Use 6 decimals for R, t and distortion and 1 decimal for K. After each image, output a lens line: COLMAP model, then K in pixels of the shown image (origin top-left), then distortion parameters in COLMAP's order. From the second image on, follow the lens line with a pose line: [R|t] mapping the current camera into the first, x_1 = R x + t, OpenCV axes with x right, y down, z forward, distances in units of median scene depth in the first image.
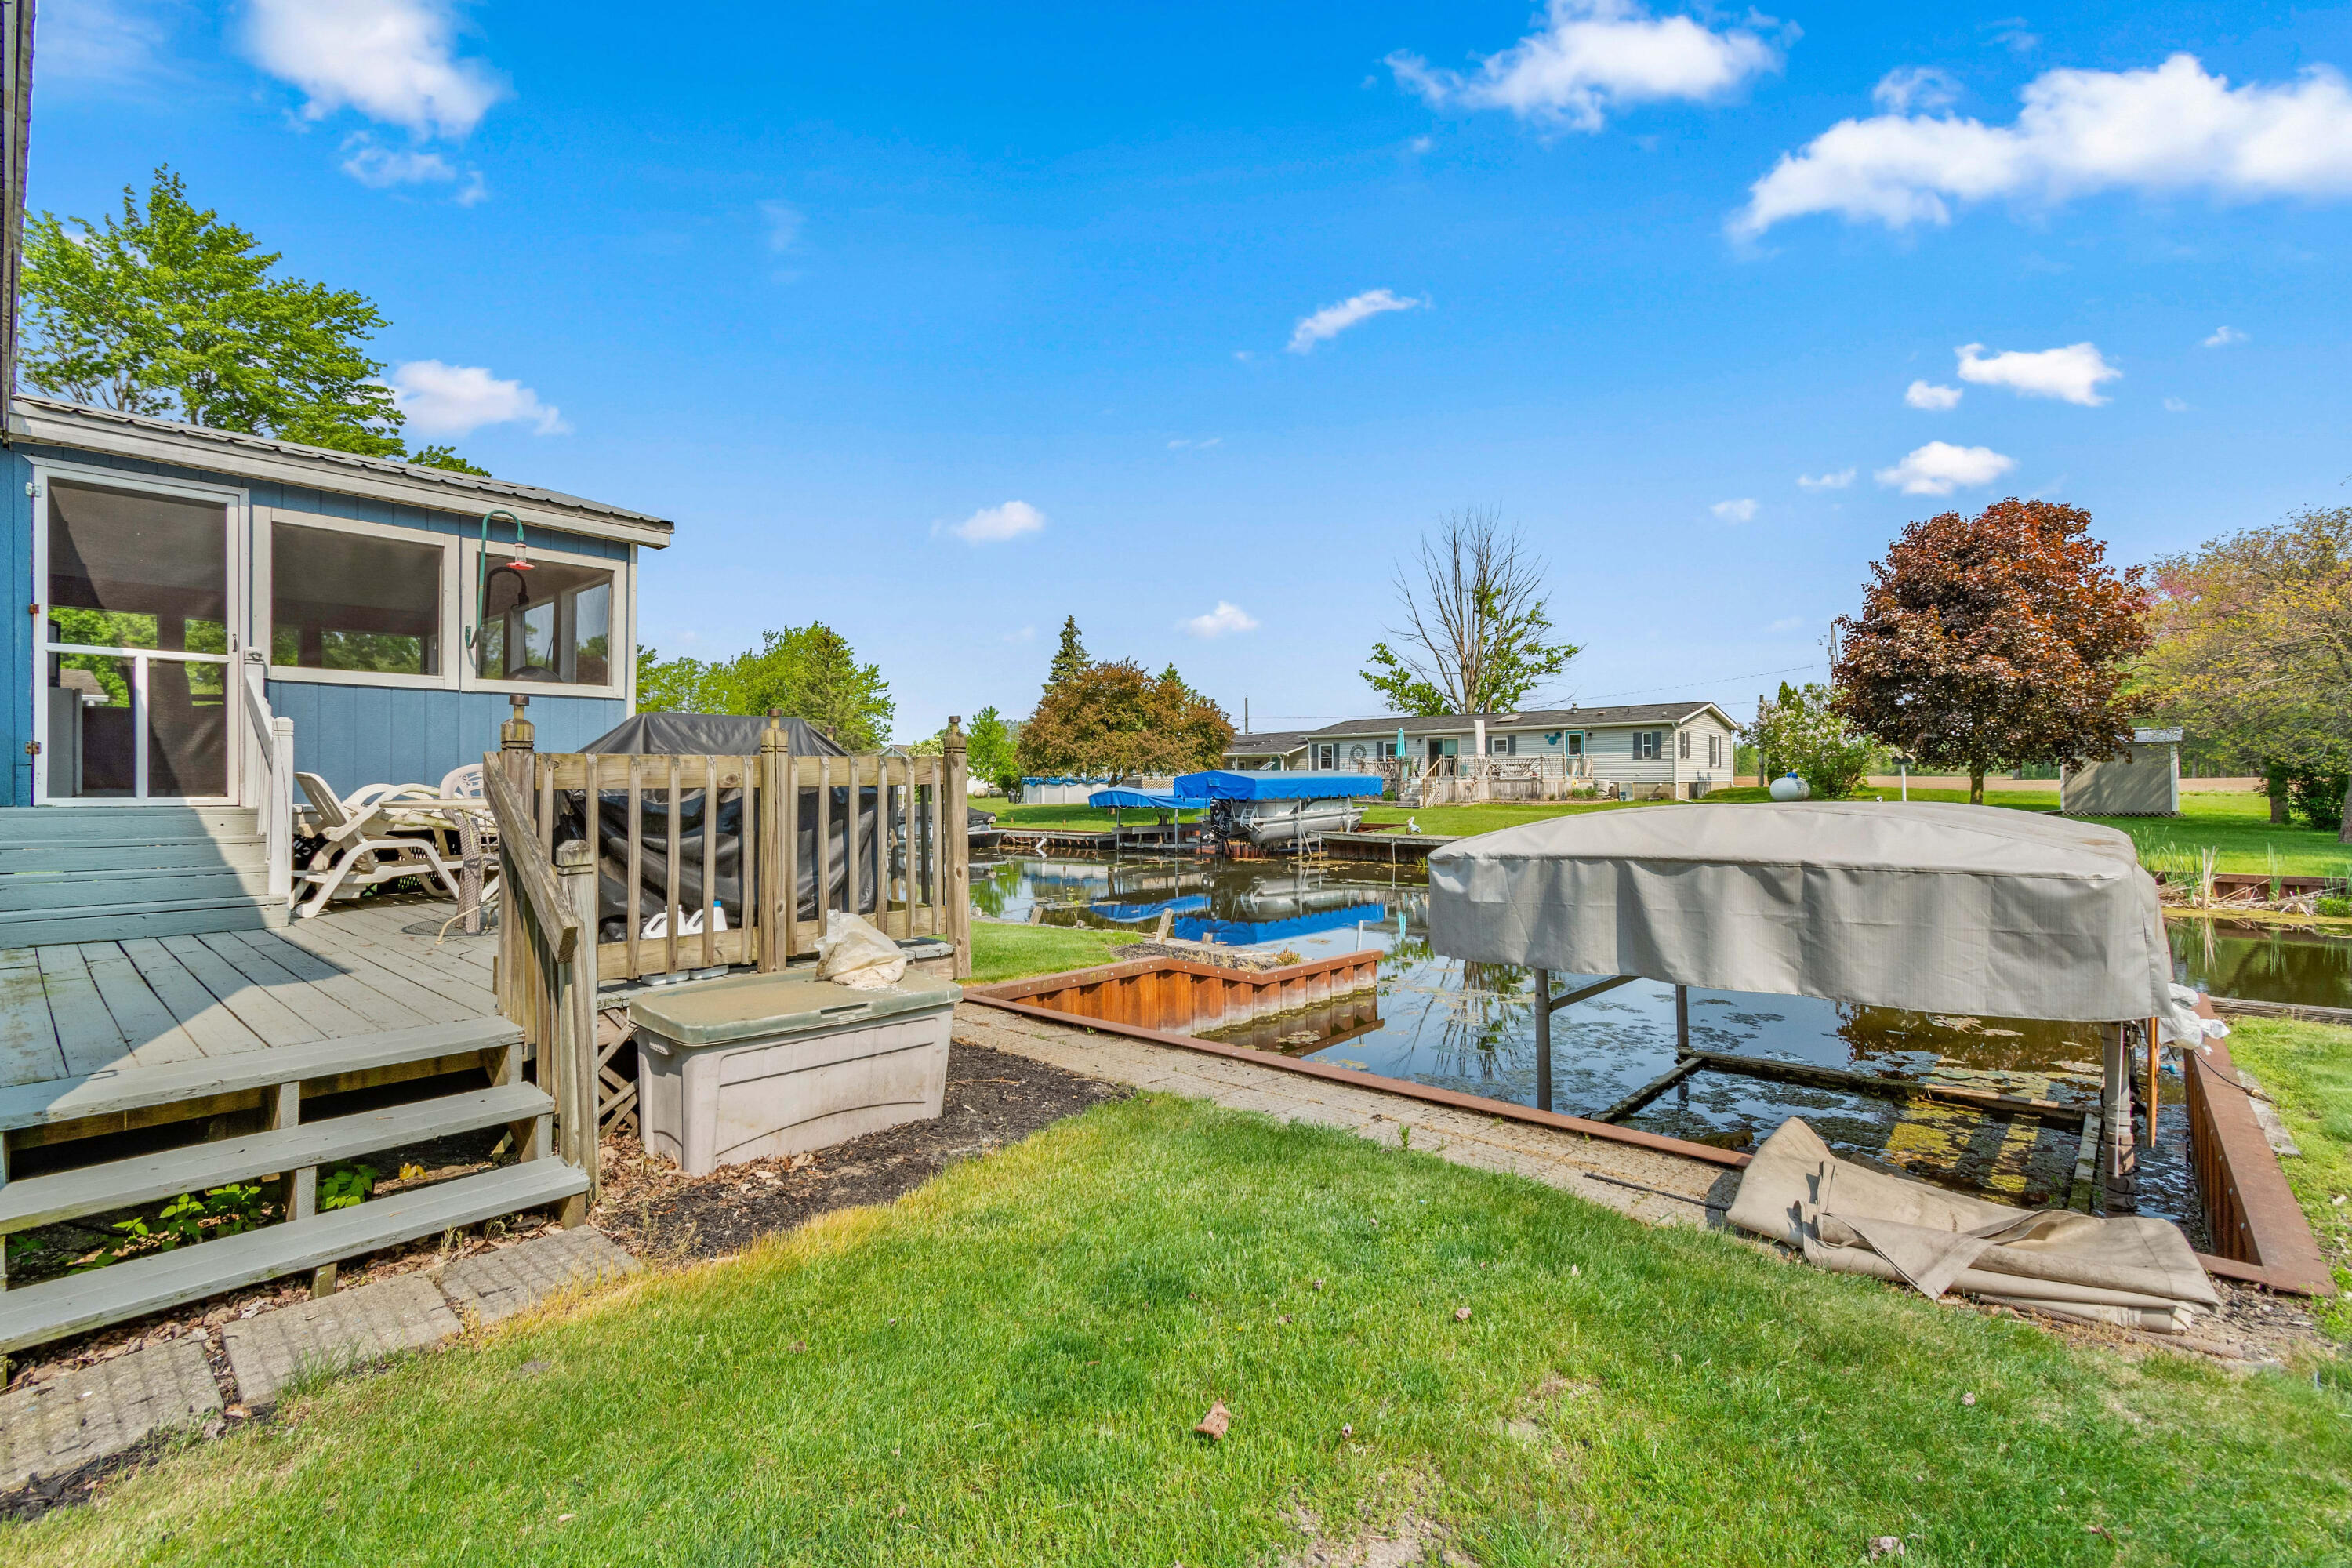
lens RADIAL K [[1055.3, 0, 1167.1], [0, 1055.3, 781.5], [0, 0, 1]] dist [-0.000587, 0.000037]
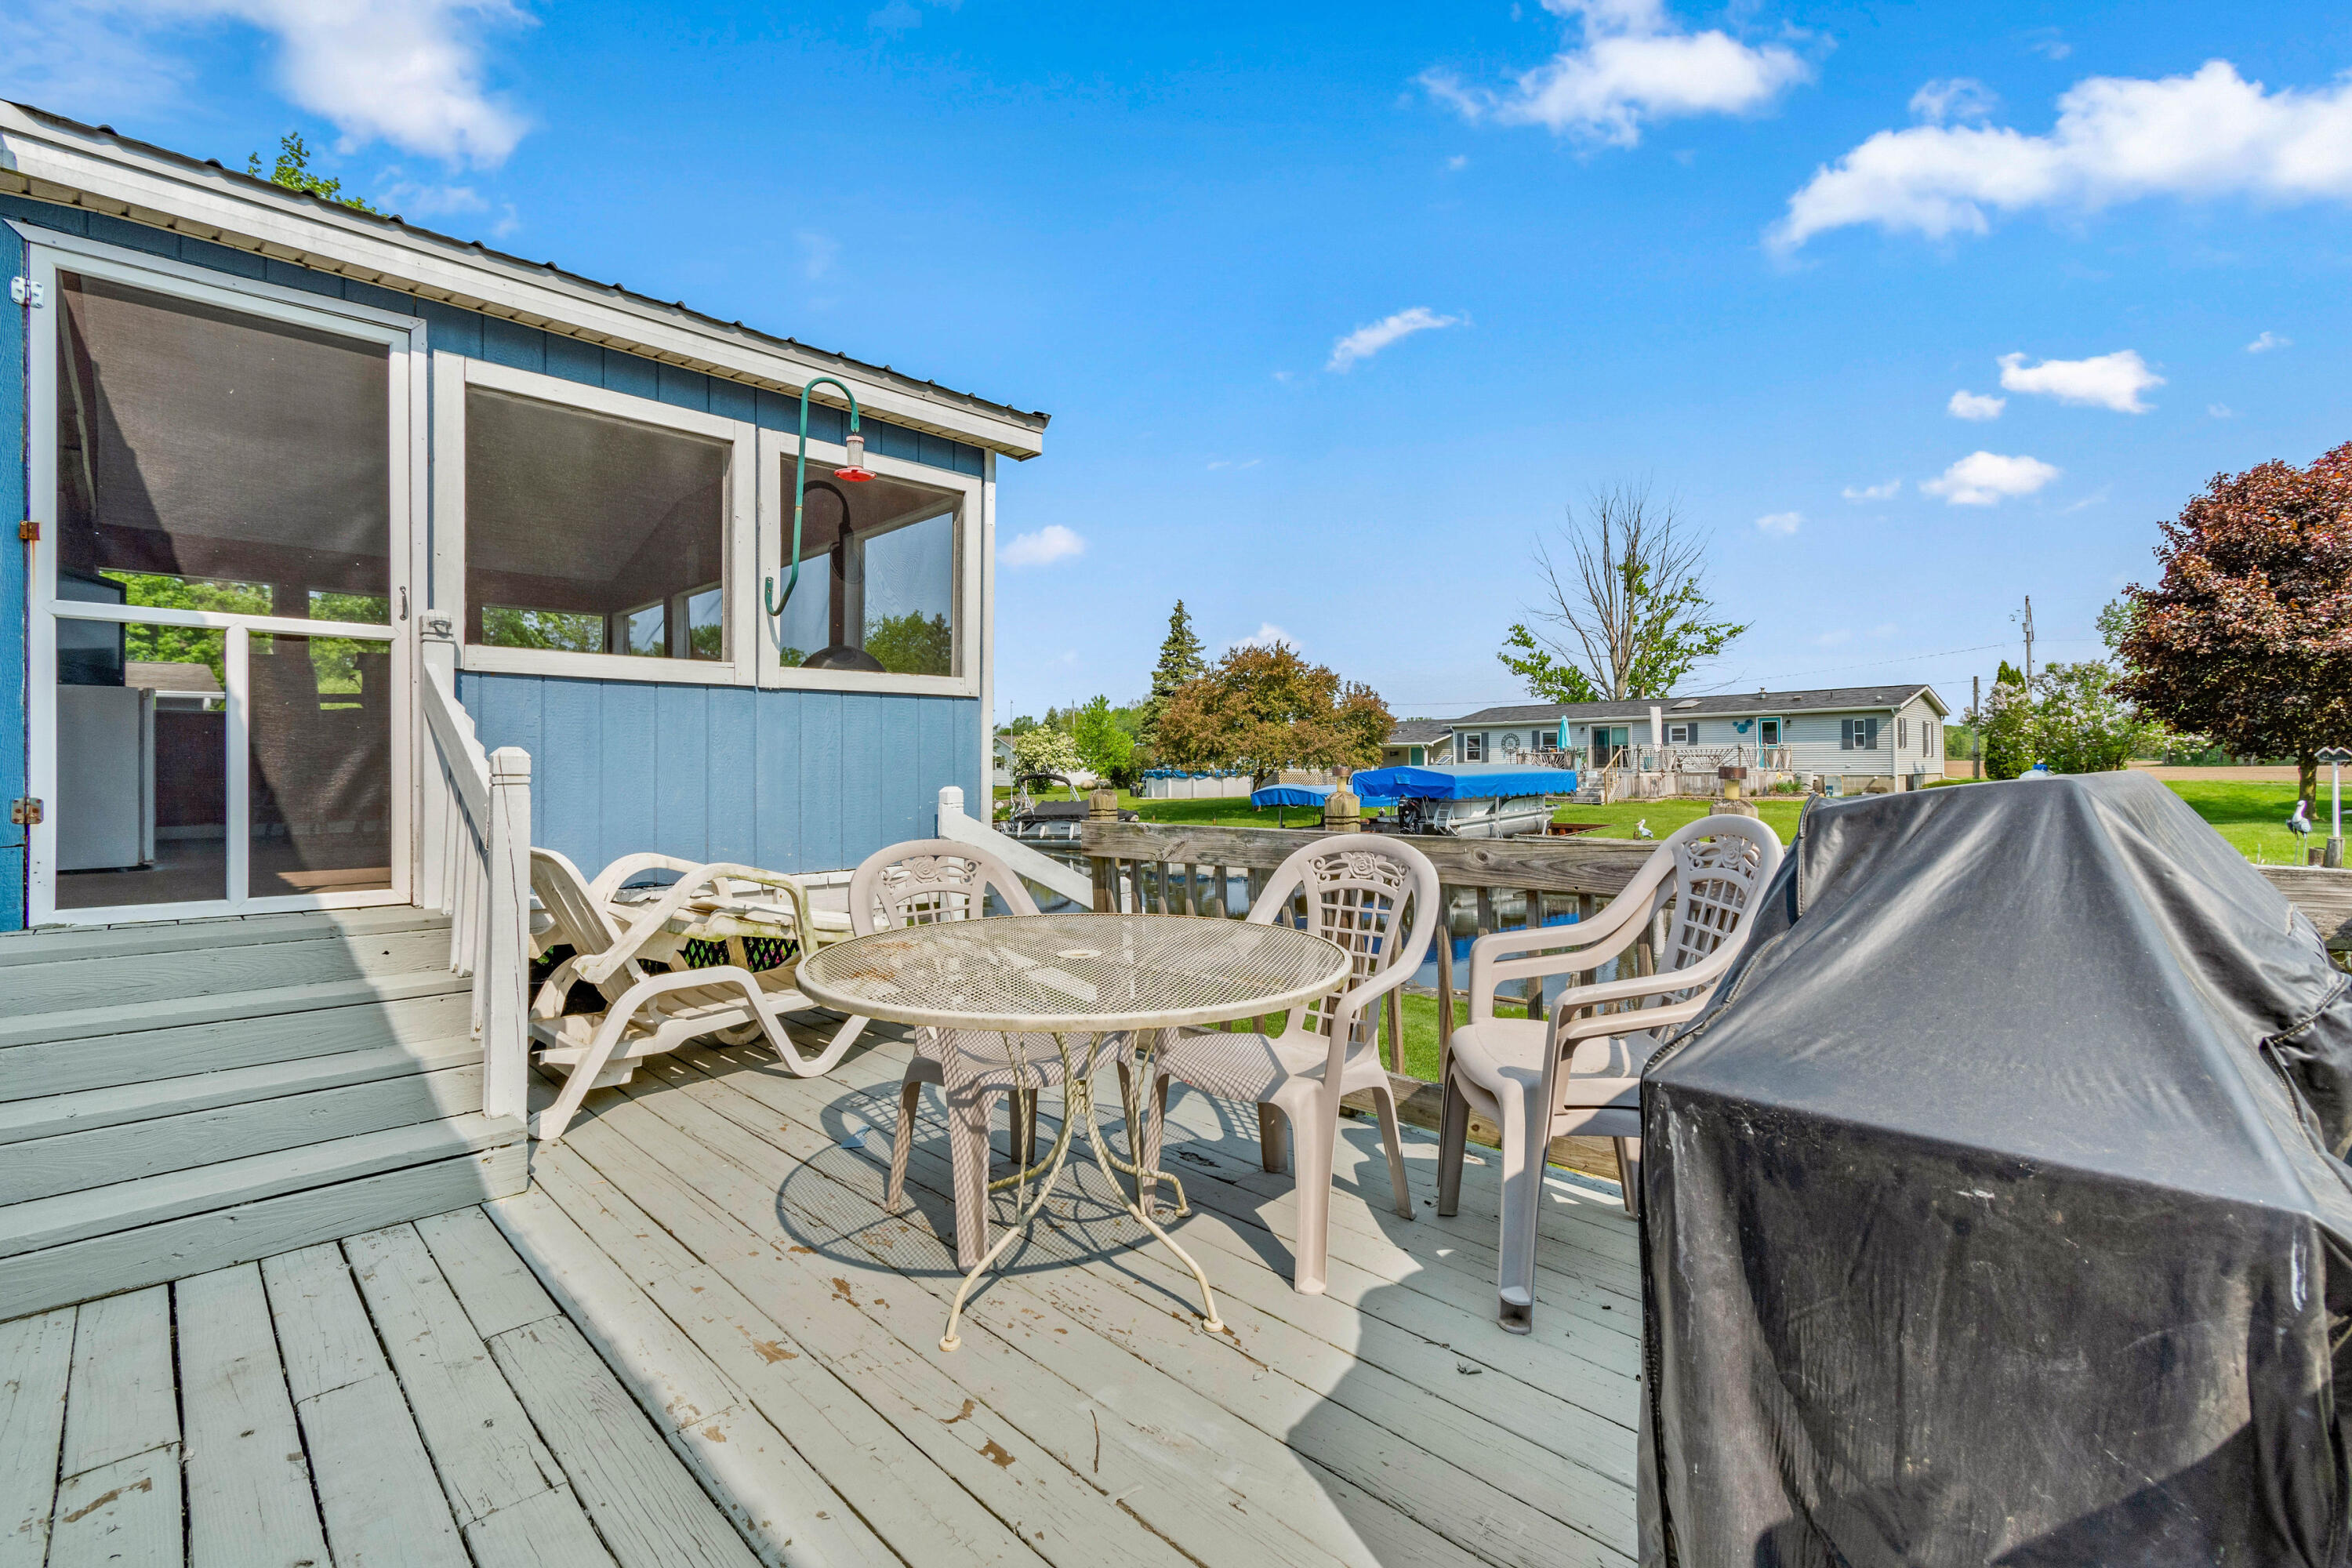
lens RADIAL K [[1055.3, 0, 1183.3], [0, 1055.3, 765.7], [0, 0, 1]] dist [-0.000587, 0.000037]
pose [[0.998958, -0.003700, -0.045479, -0.085979], [0.003618, 0.999992, -0.001880, -0.008479], [0.045485, 0.001713, 0.998964, 0.089305]]
